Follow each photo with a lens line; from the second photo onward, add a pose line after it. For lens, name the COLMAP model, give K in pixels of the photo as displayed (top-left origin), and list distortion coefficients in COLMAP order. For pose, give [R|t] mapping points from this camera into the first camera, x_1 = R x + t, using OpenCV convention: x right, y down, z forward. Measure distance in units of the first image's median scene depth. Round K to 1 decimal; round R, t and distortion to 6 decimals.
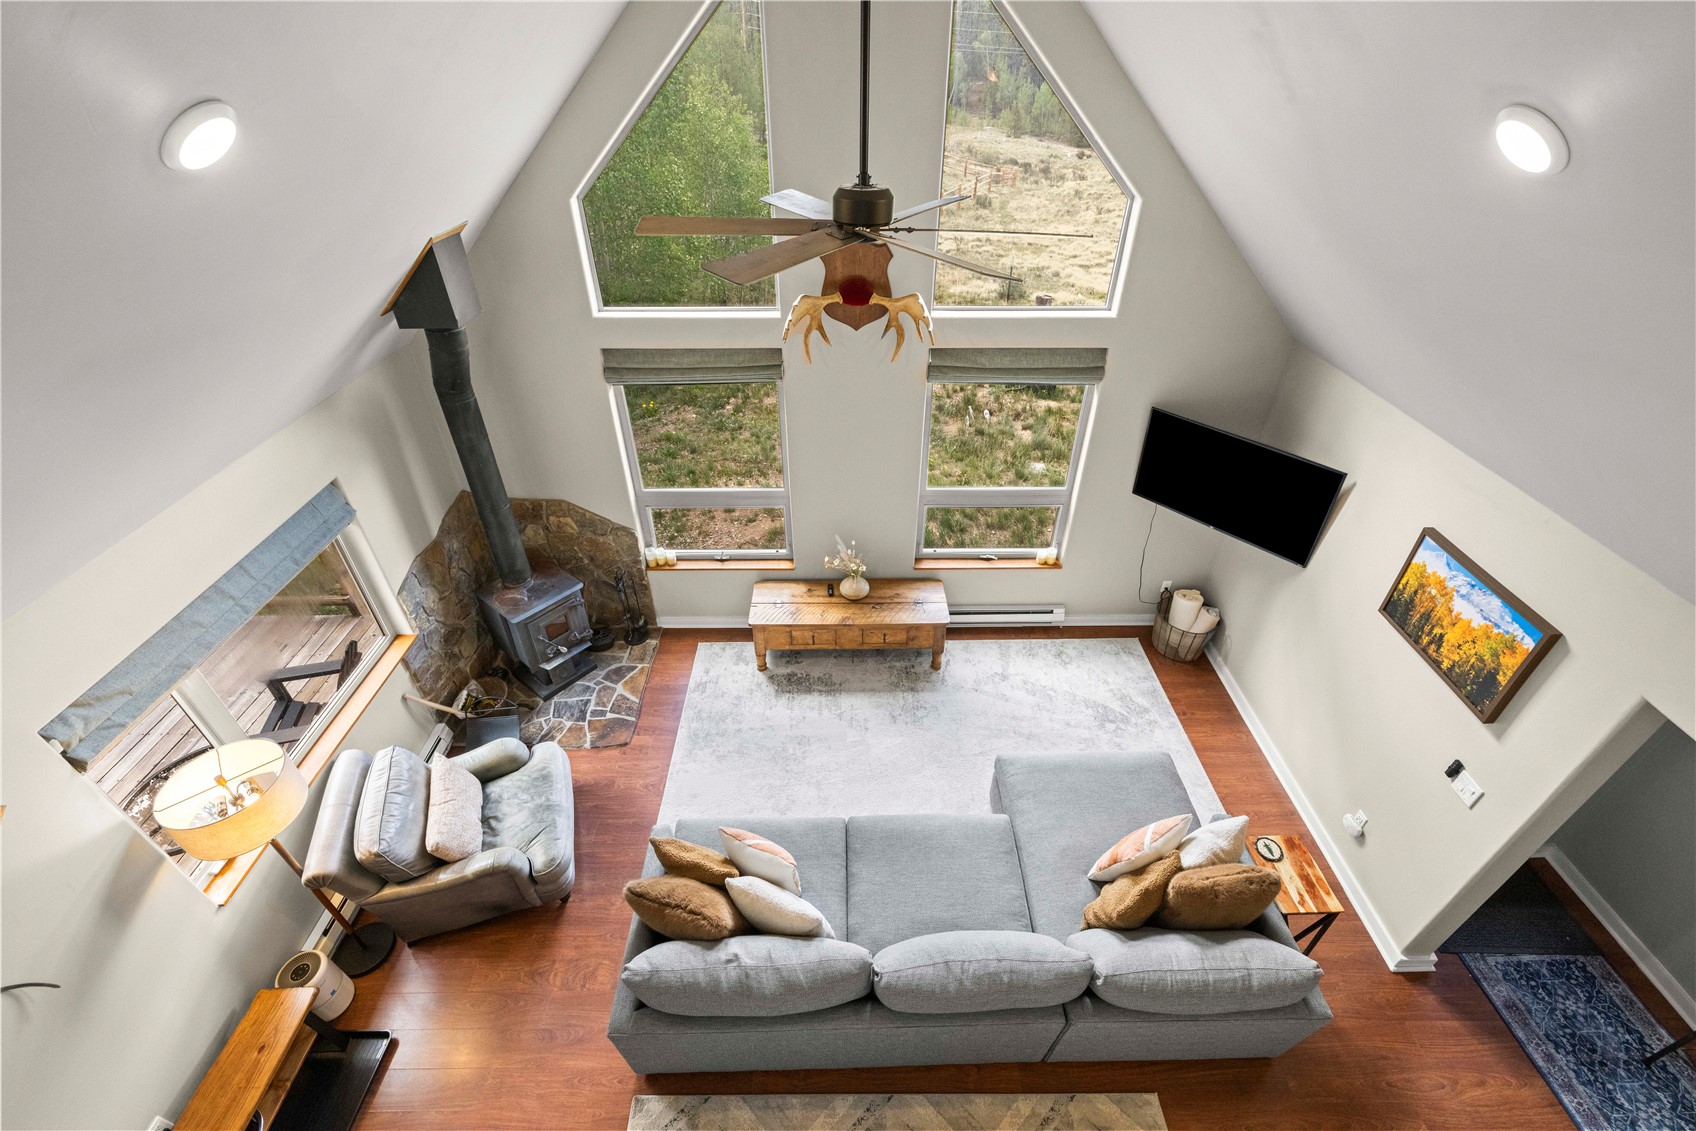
lens RADIAL K [[711.6, 0, 854.2], [0, 711.6, 550.3], [0, 0, 1]] dist [-0.000198, 0.000675]
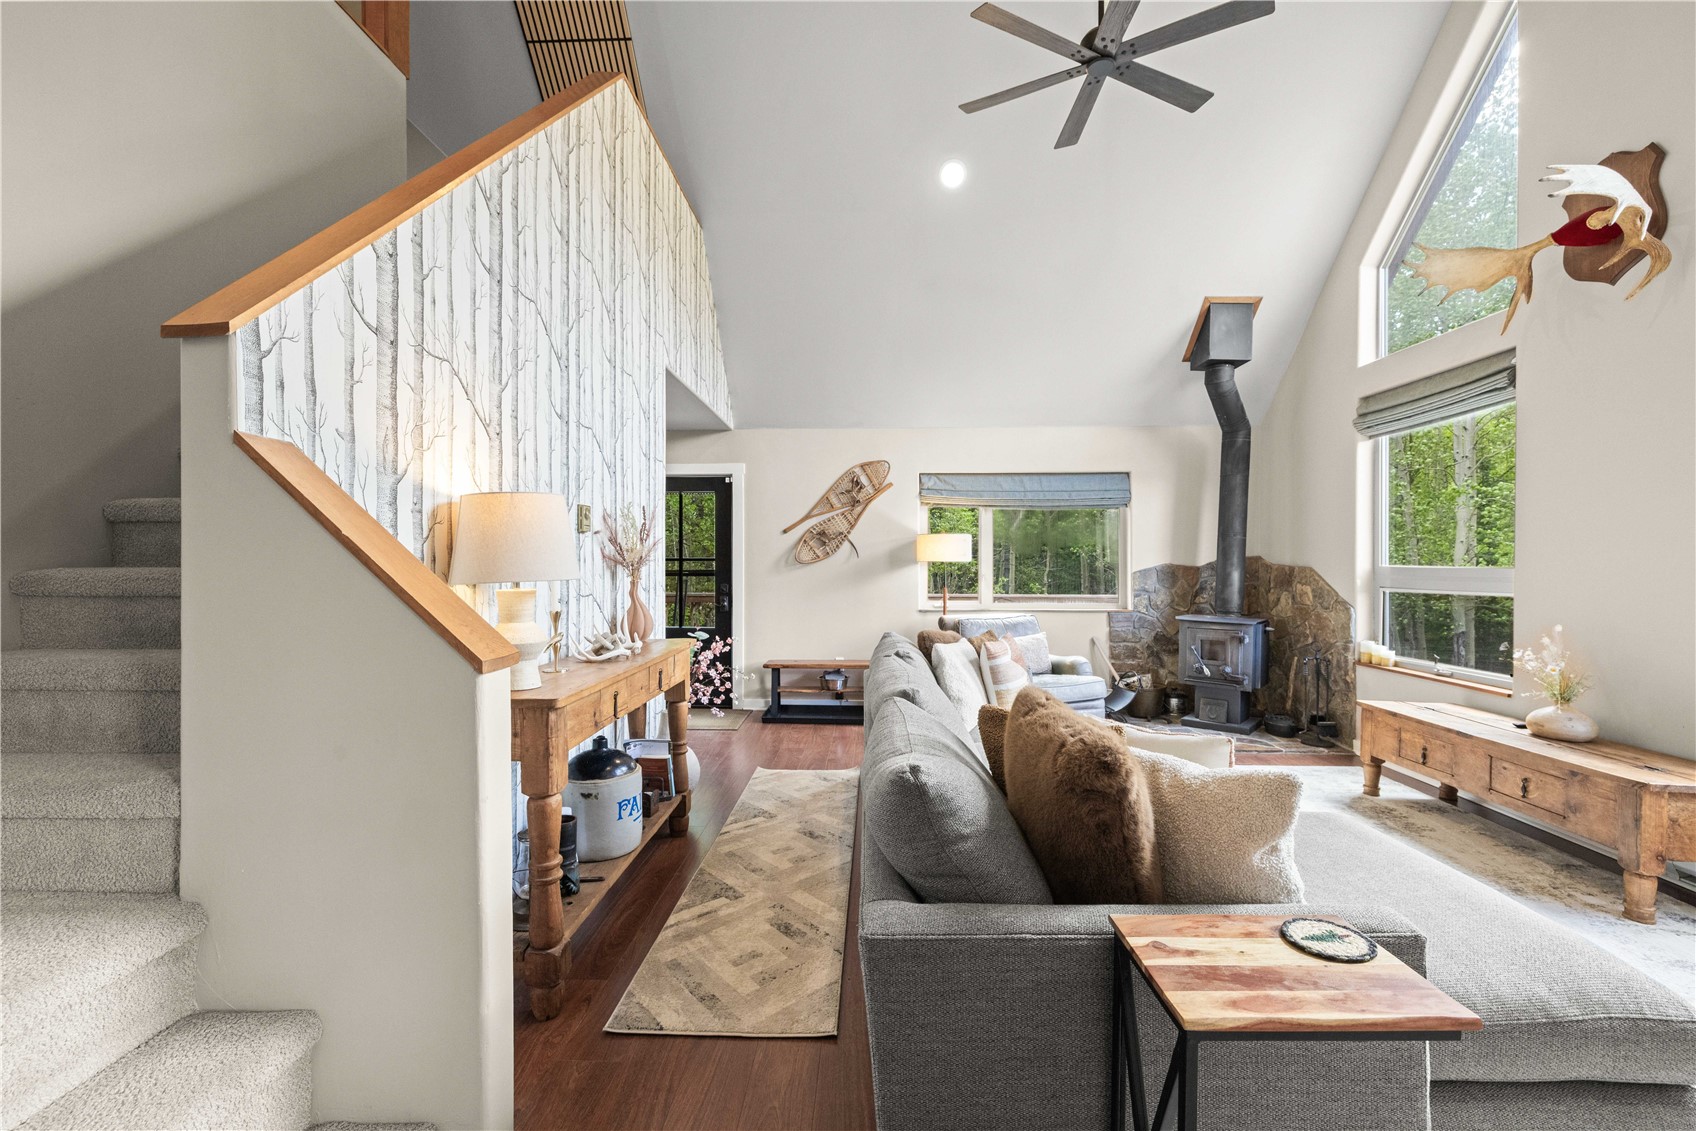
lens RADIAL K [[718.4, 0, 850.6], [0, 718.4, 560.6], [0, 0, 1]] dist [-0.000508, -0.000241]
pose [[-0.045794, -0.004434, -0.998941, 0.825744], [-0.582089, 0.812798, 0.023077, 0.361024], [0.811835, 0.582529, -0.039802, 0.671765]]
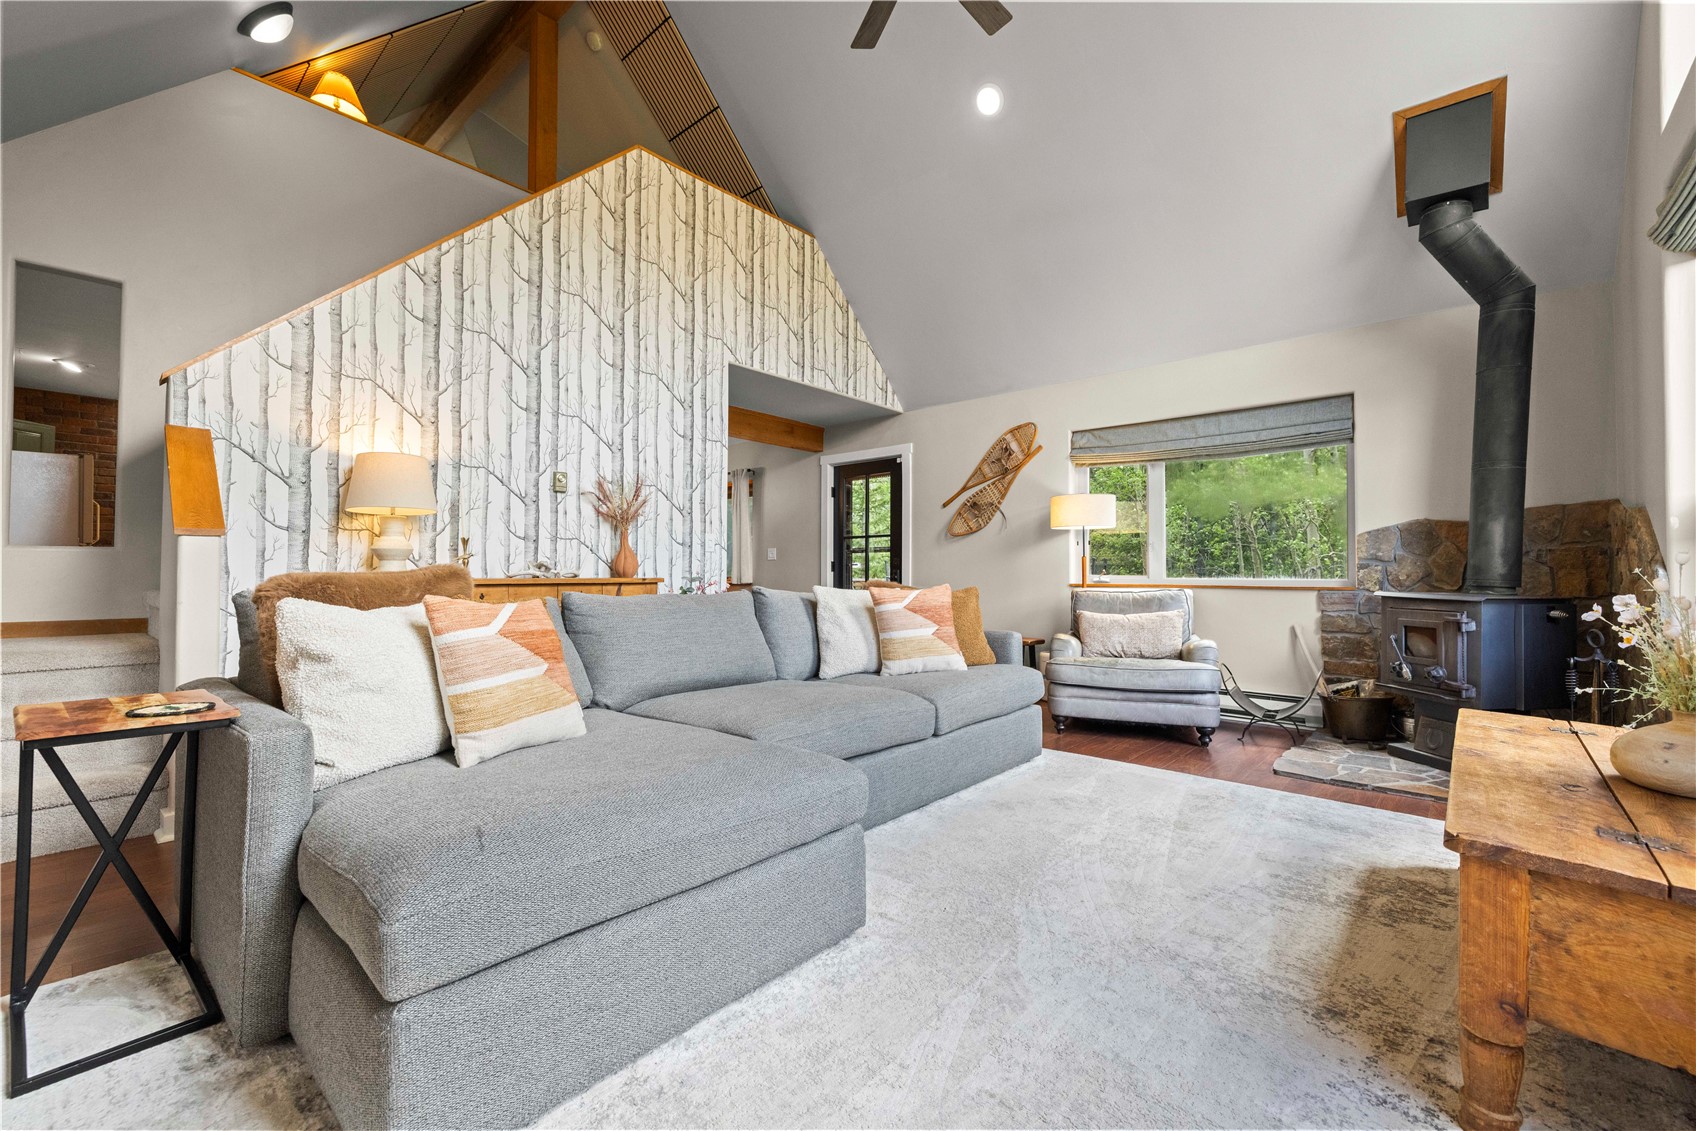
lens RADIAL K [[707.0, 0, 852.5], [0, 707.0, 556.0], [0, 0, 1]] dist [0.000356, 0.000652]
pose [[-0.670417, -0.023731, -0.741605, 0.562261], [-0.437018, 0.820359, 0.368817, 0.038483], [0.599629, 0.571356, -0.560354, 1.264009]]
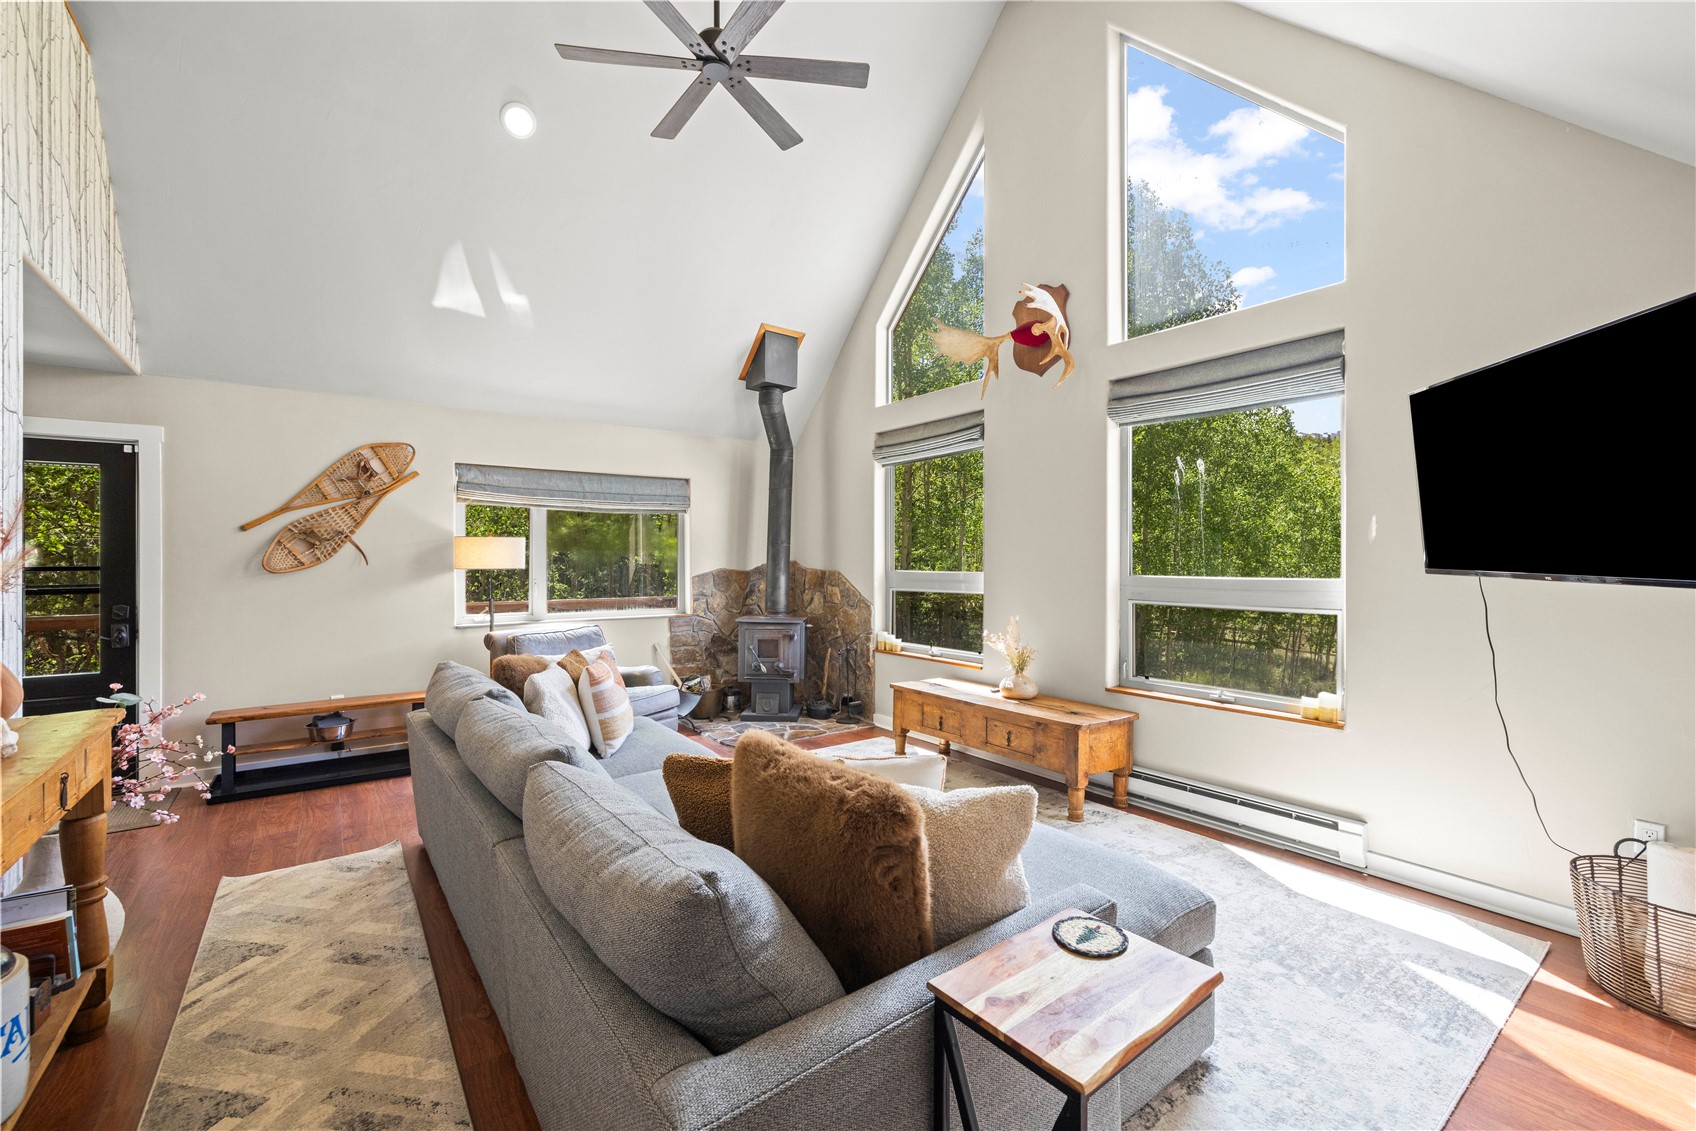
lens RADIAL K [[707.0, 0, 852.5], [0, 707.0, 556.0], [0, 0, 1]] dist [0.000356, 0.000652]
pose [[0.589799, -0.006066, -0.807527, 0.722434], [-0.468279, 0.812112, -0.348121, 0.401781], [0.657914, 0.583470, 0.476143, 0.583374]]
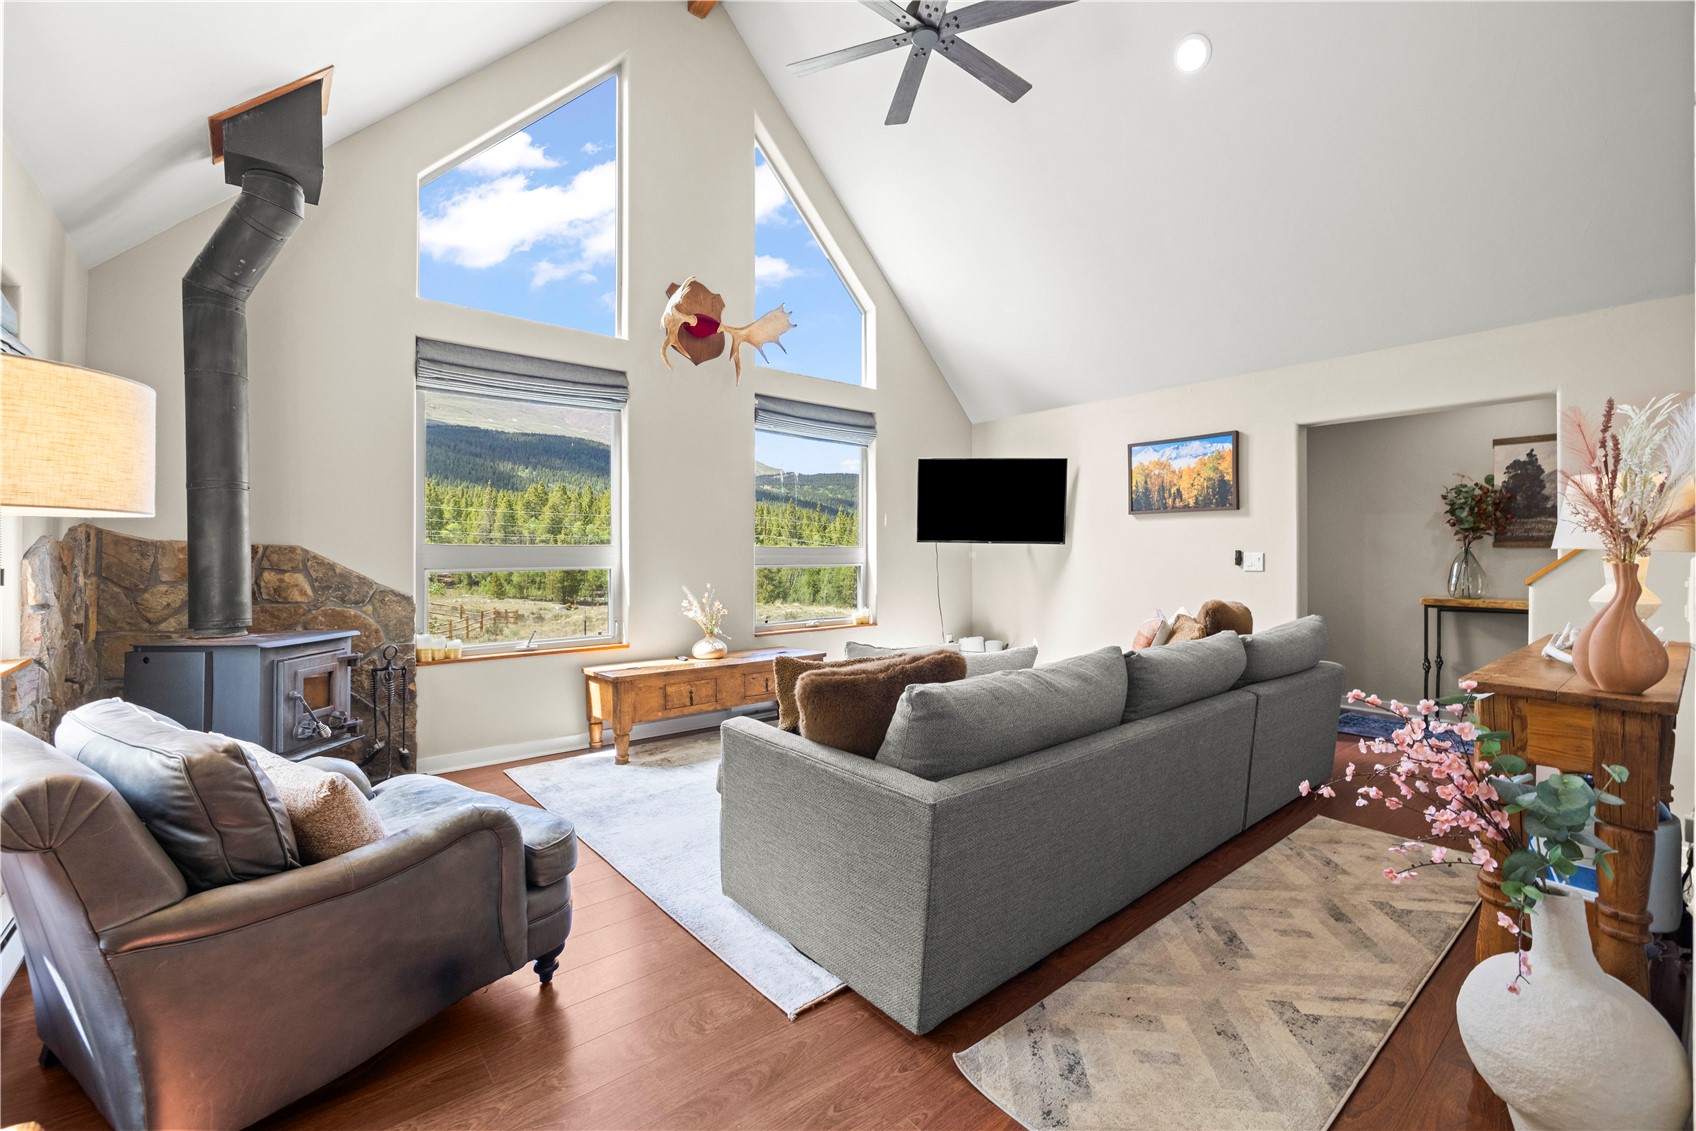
lens RADIAL K [[709.1, 0, 853.1], [0, 709.1, 548.7], [0, 0, 1]] dist [-0.006421, -0.000324]
pose [[0.775855, -0.000699, 0.630911, -0.555461], [0.369412, 0.811159, -0.453382, 0.556689], [-0.511453, 0.584825, 0.629600, 0.421403]]
